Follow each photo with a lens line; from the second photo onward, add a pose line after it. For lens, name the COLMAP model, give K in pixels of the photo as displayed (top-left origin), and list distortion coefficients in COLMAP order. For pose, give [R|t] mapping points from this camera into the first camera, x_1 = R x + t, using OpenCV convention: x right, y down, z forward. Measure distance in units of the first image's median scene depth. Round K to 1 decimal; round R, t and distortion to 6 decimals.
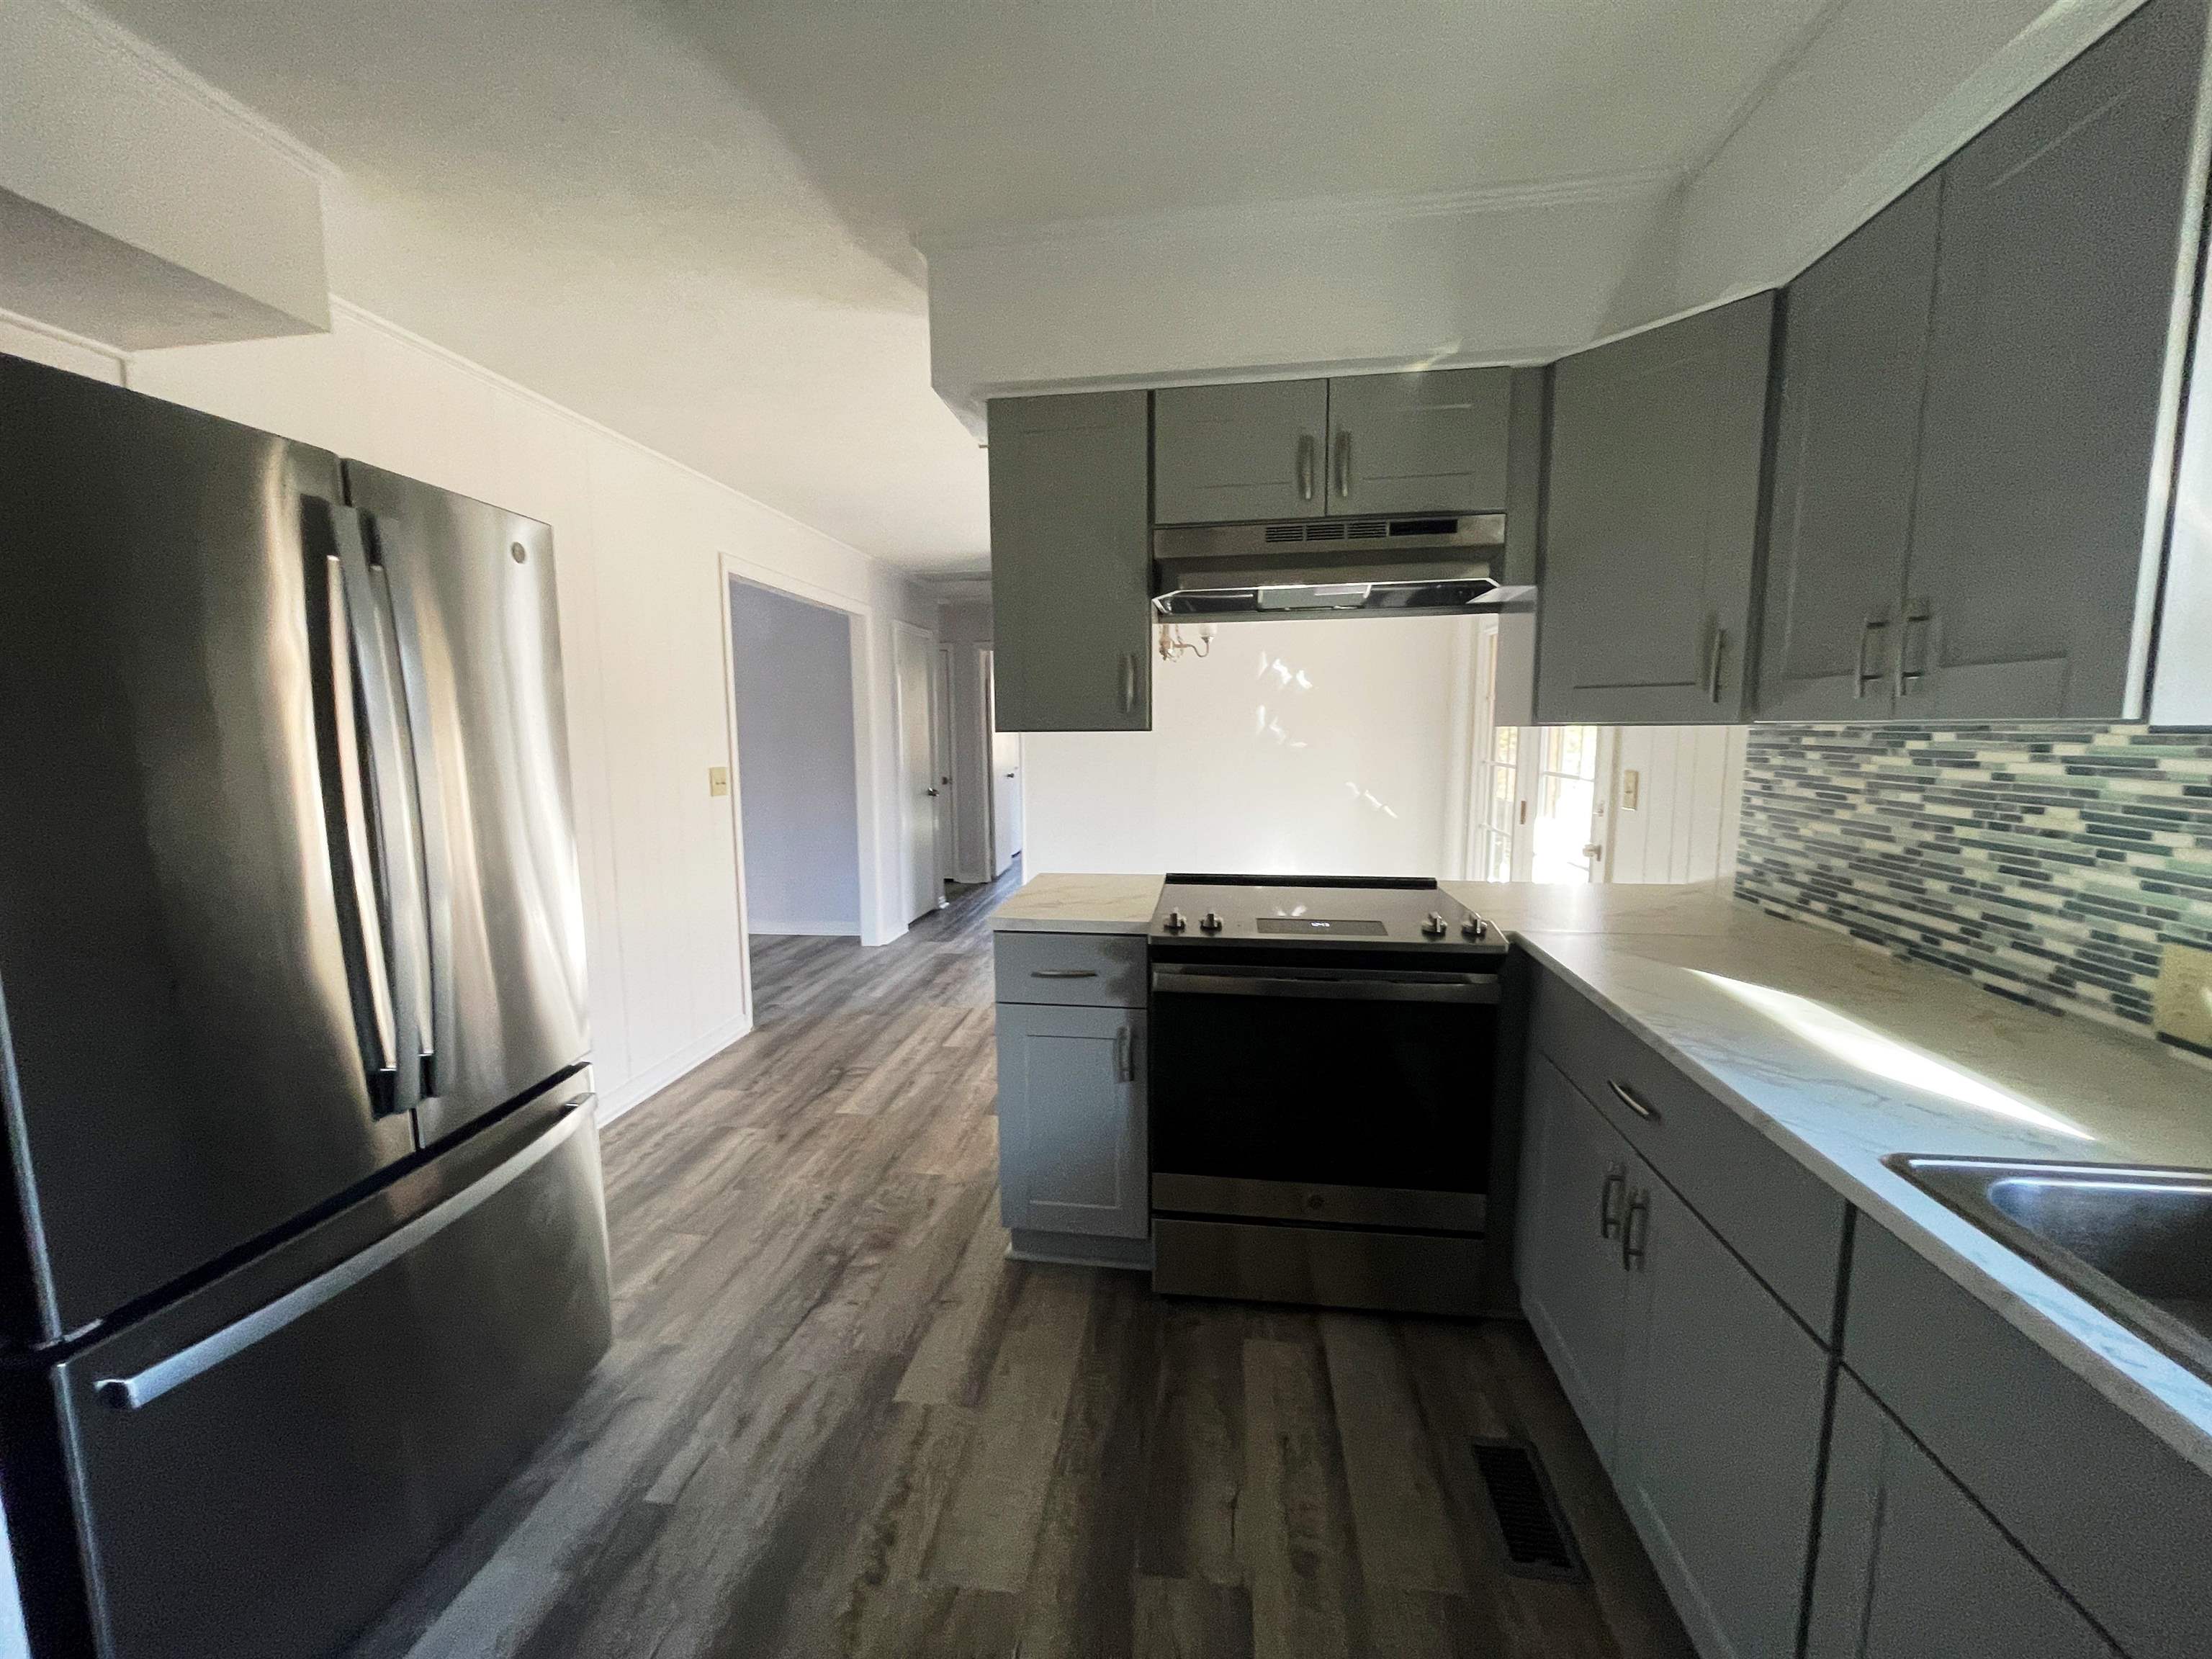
lens RADIAL K [[888.9, 0, 1096.5], [0, 888.9, 835.7], [0, 0, 1]] dist [-0.000769, 0.000029]
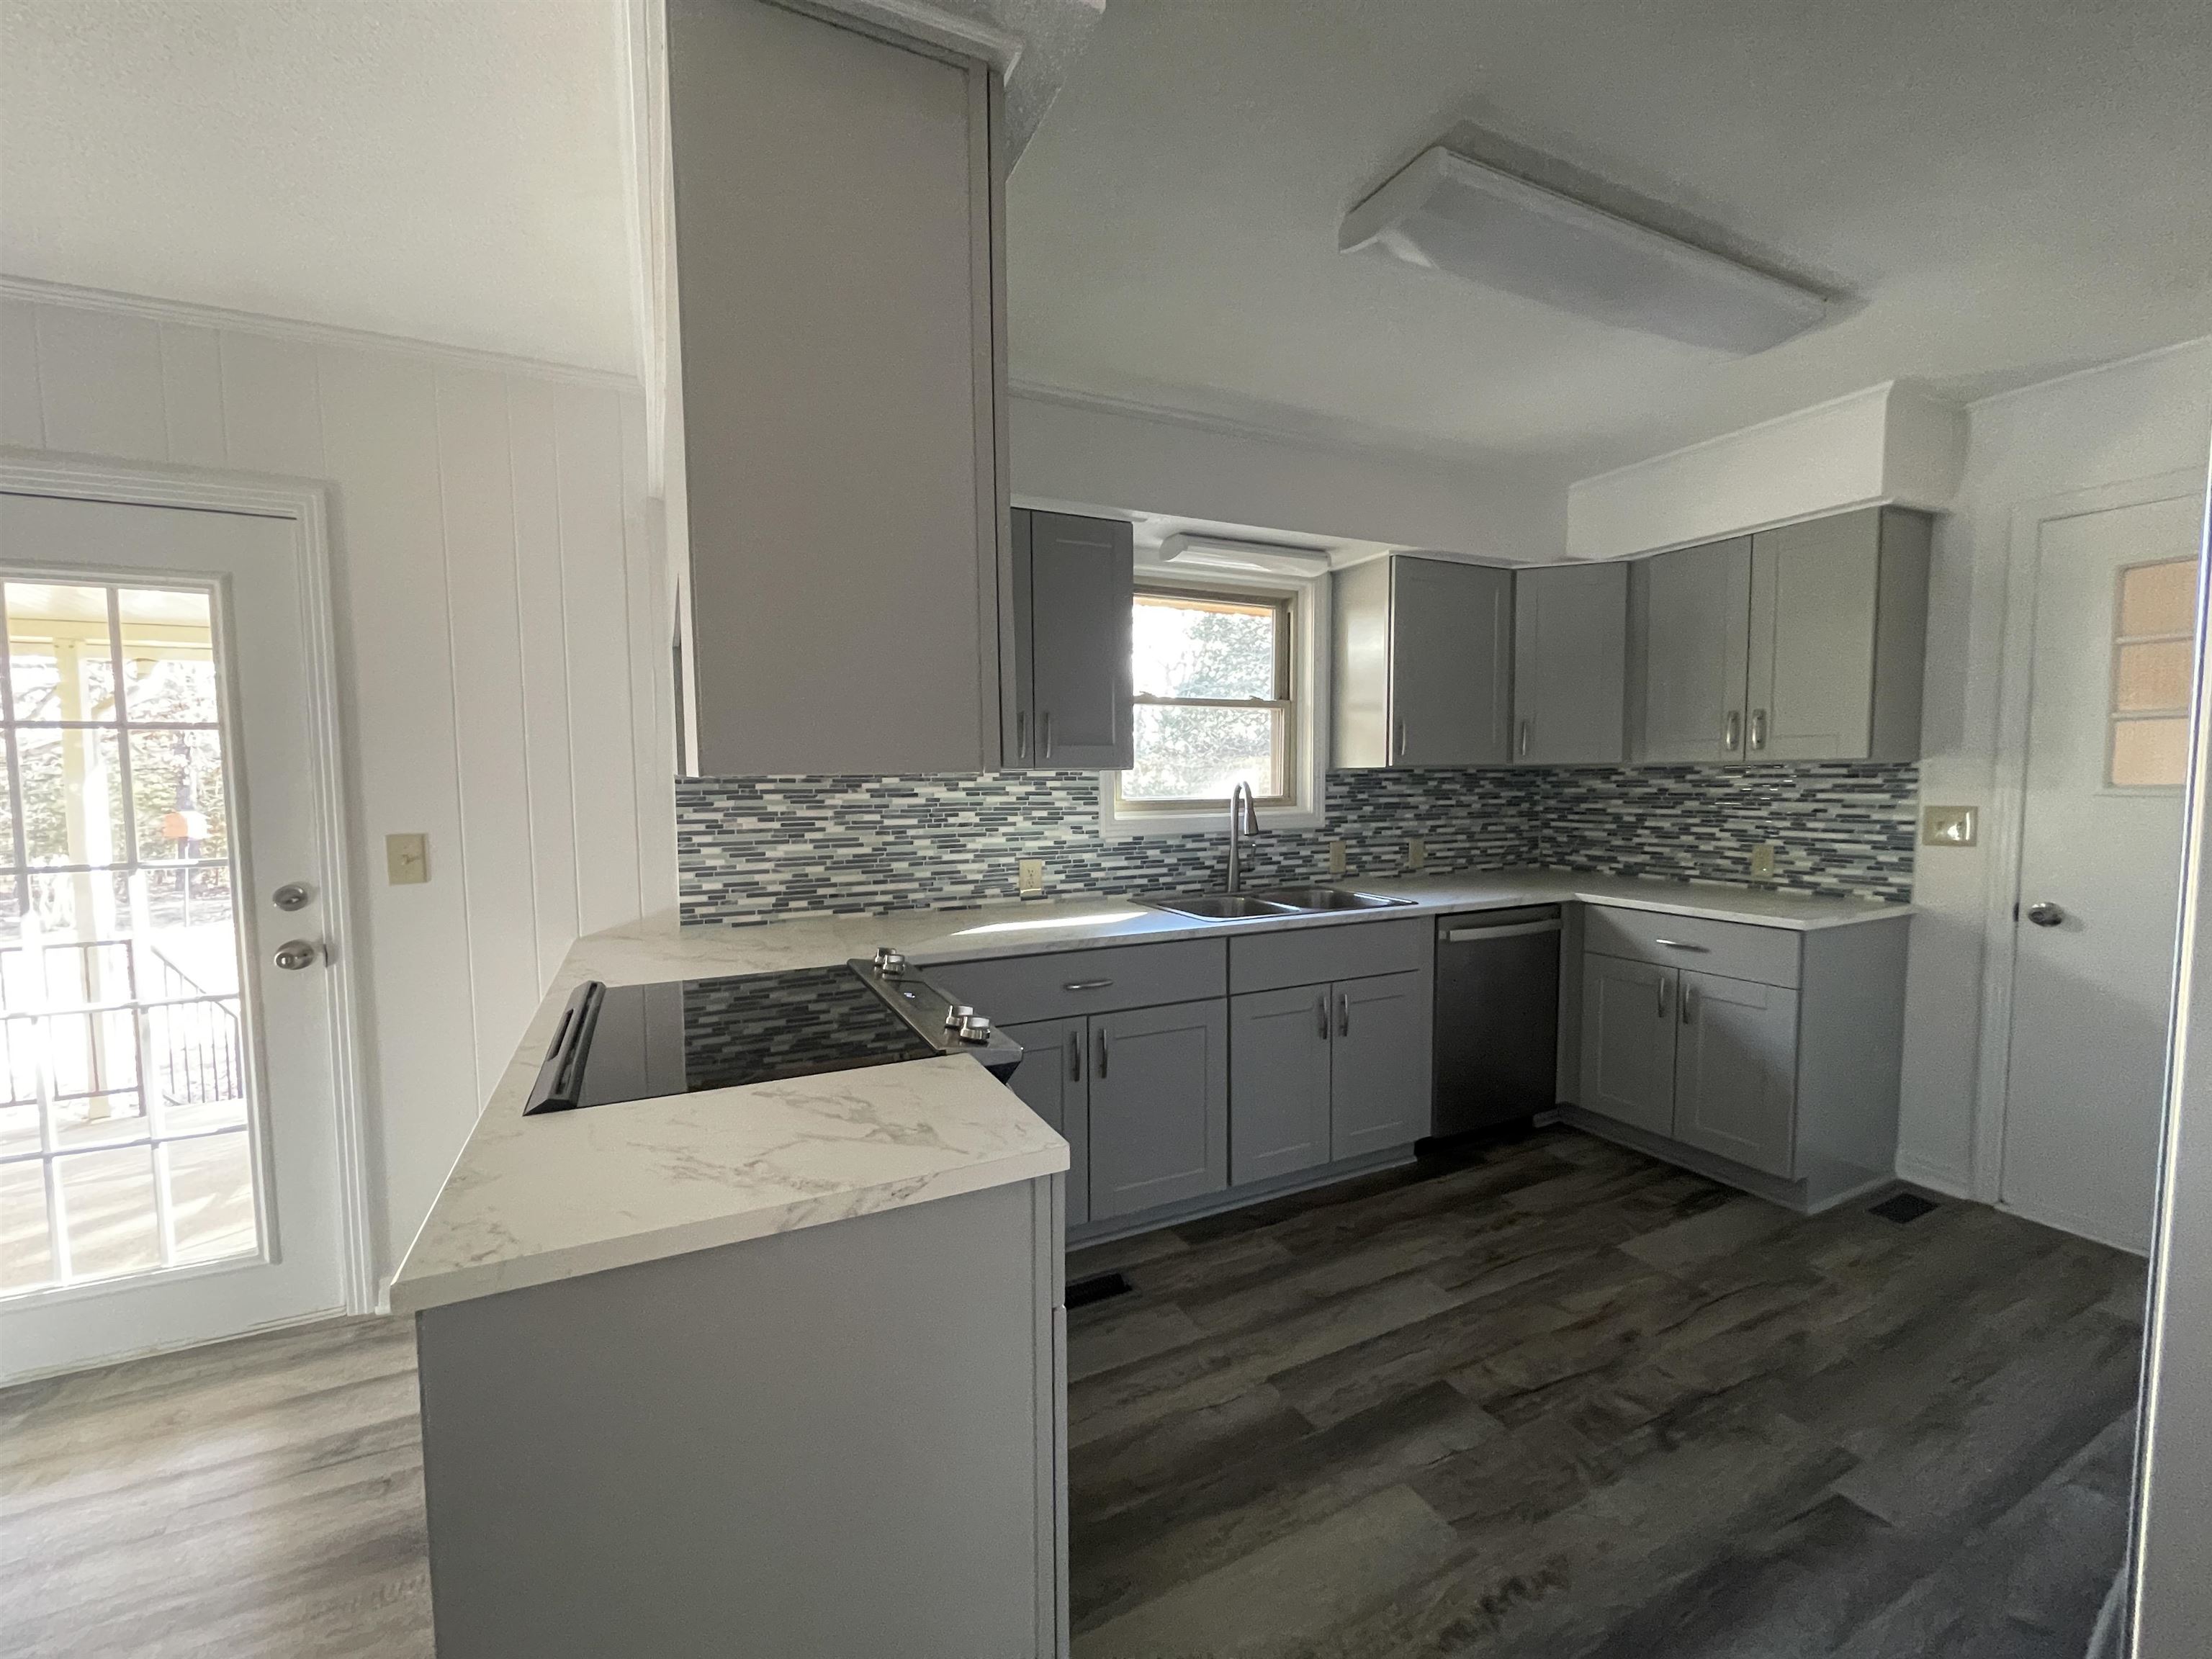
lens RADIAL K [[888.9, 0, 1095.2], [0, 888.9, 828.3], [0, 0, 1]] dist [-0.000769, 0.000029]
pose [[-0.554331, -0.038877, 0.831388, -0.588770], [0.115961, 0.985558, 0.123403, -0.153411], [-0.824178, 0.164815, -0.541817, 1.335489]]
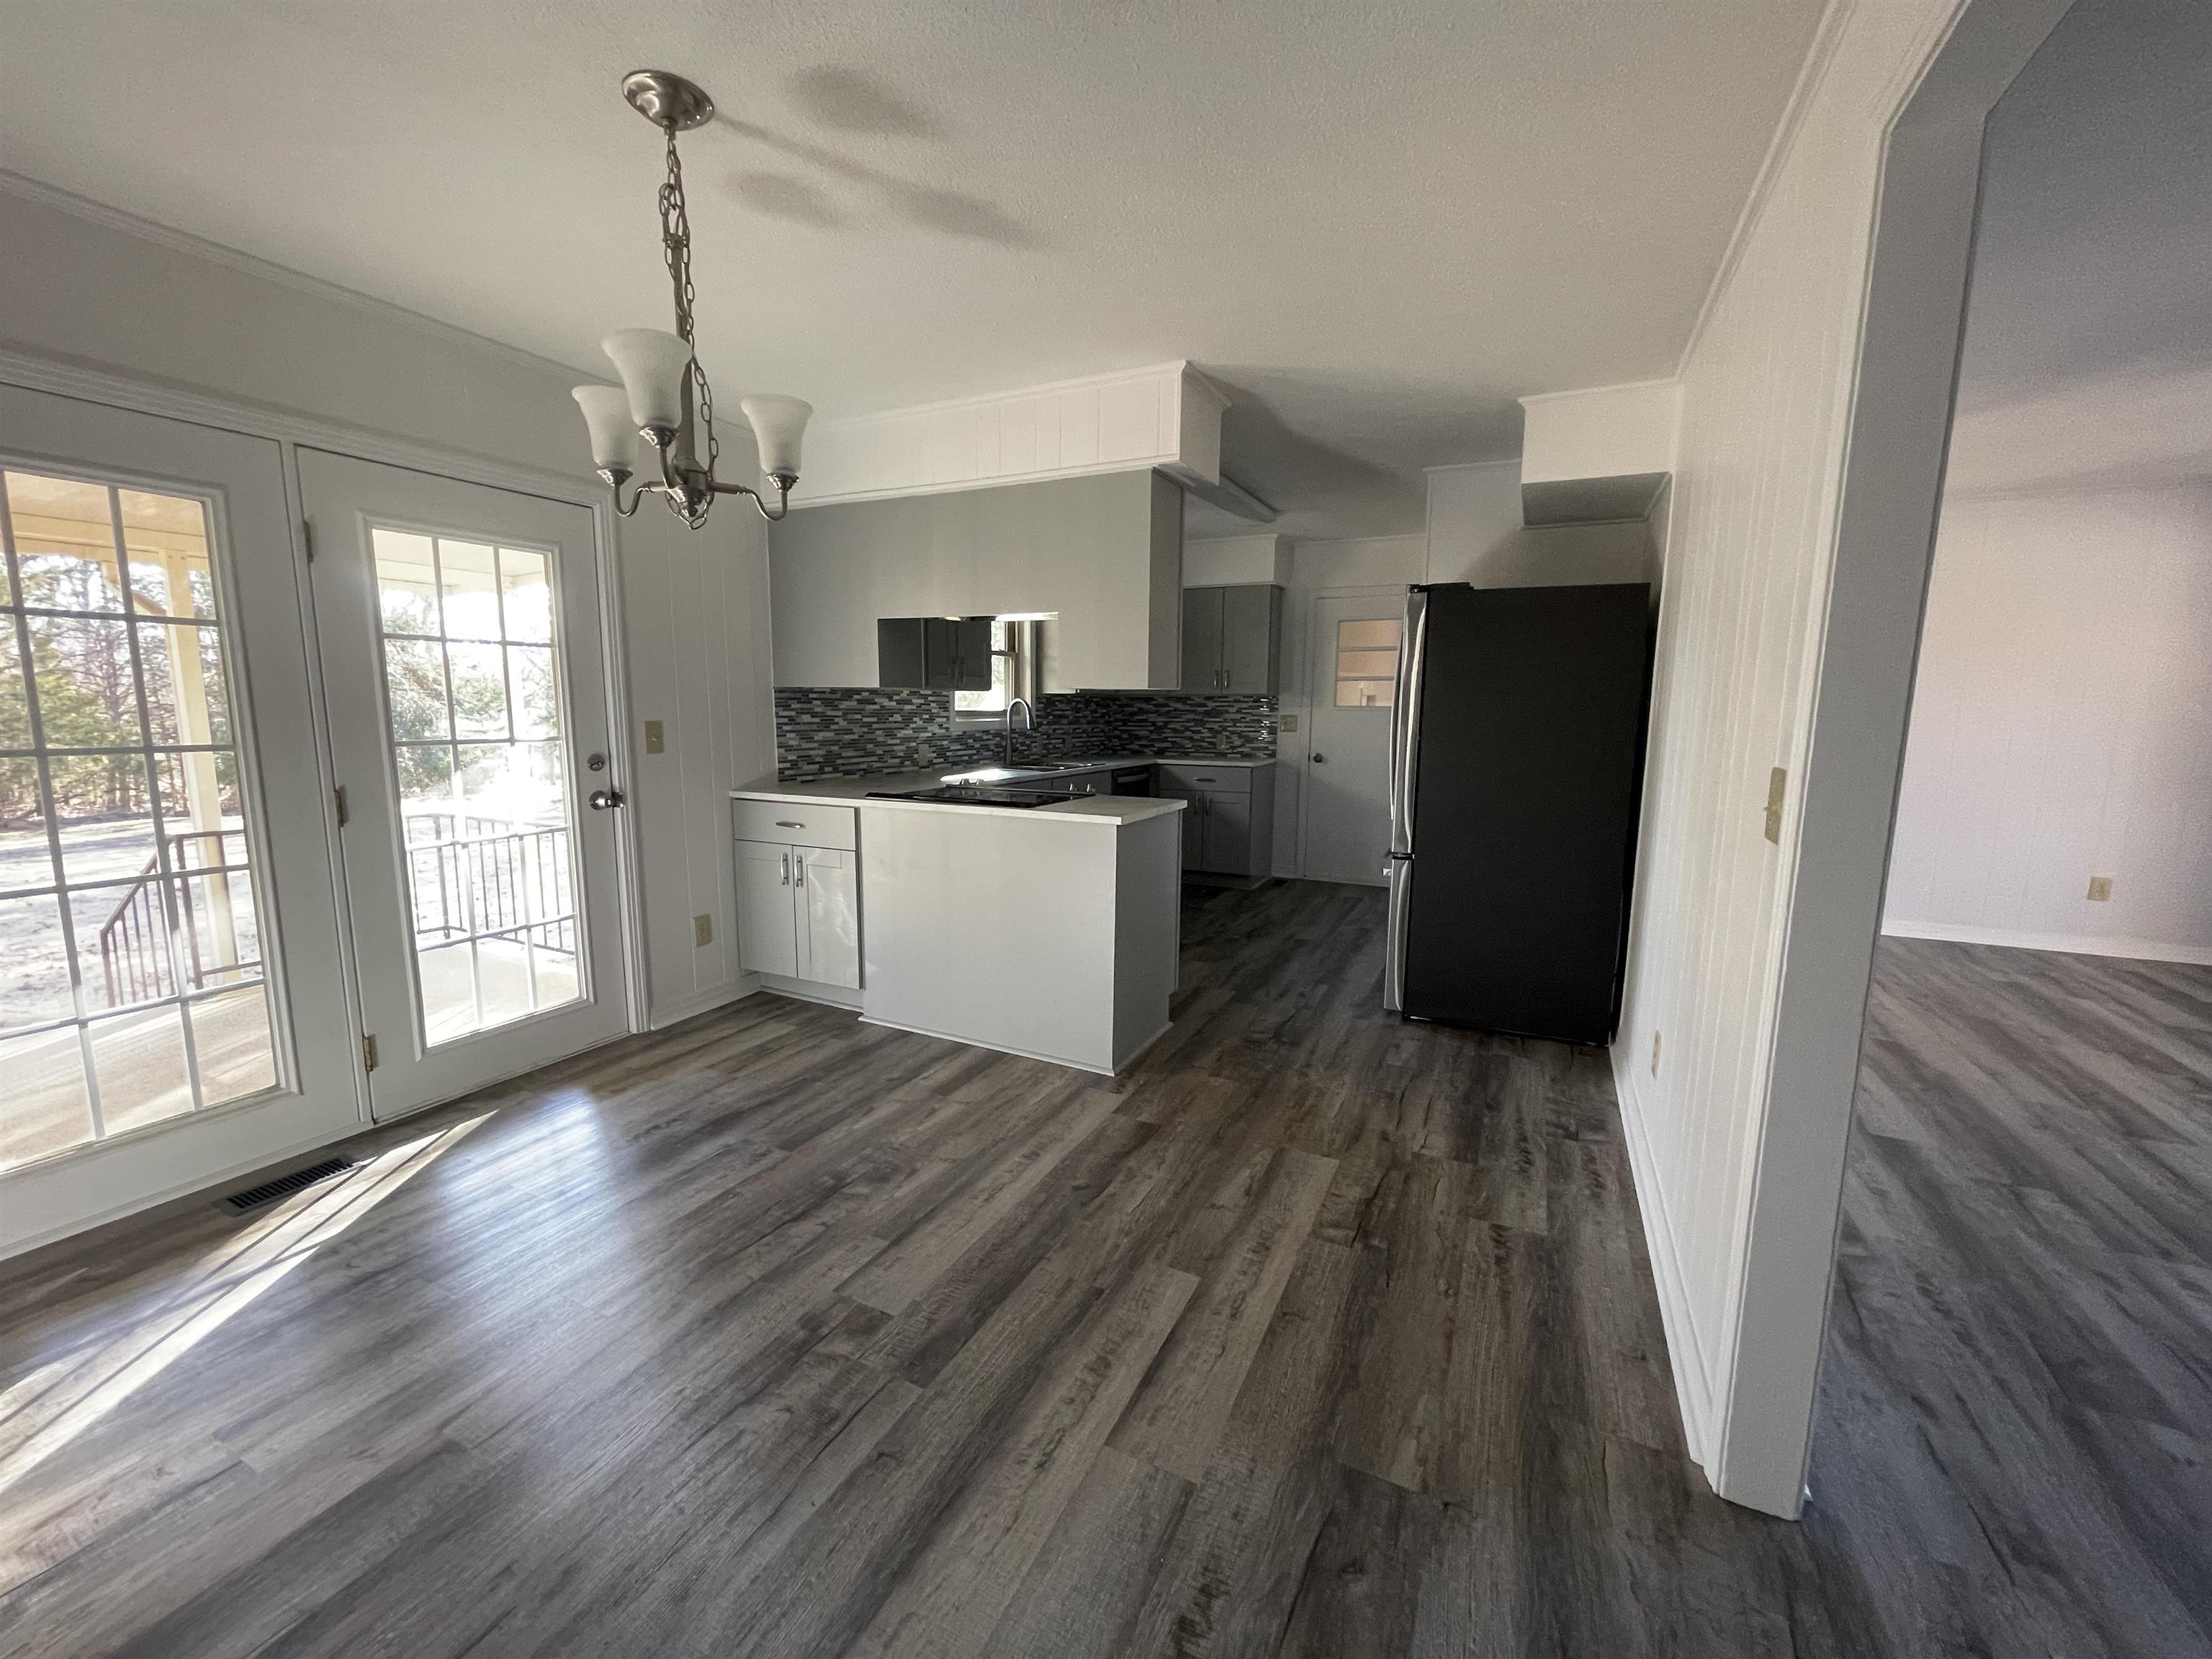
lens RADIAL K [[888.9, 0, 1098.8], [0, 888.9, 822.4], [0, 0, 1]] dist [-0.000769, 0.000029]
pose [[-0.950913, -0.041504, 0.306664, -0.530841], [0.036740, 0.968815, 0.245045, -0.314046], [-0.307271, 0.244284, -0.919734, 2.863093]]
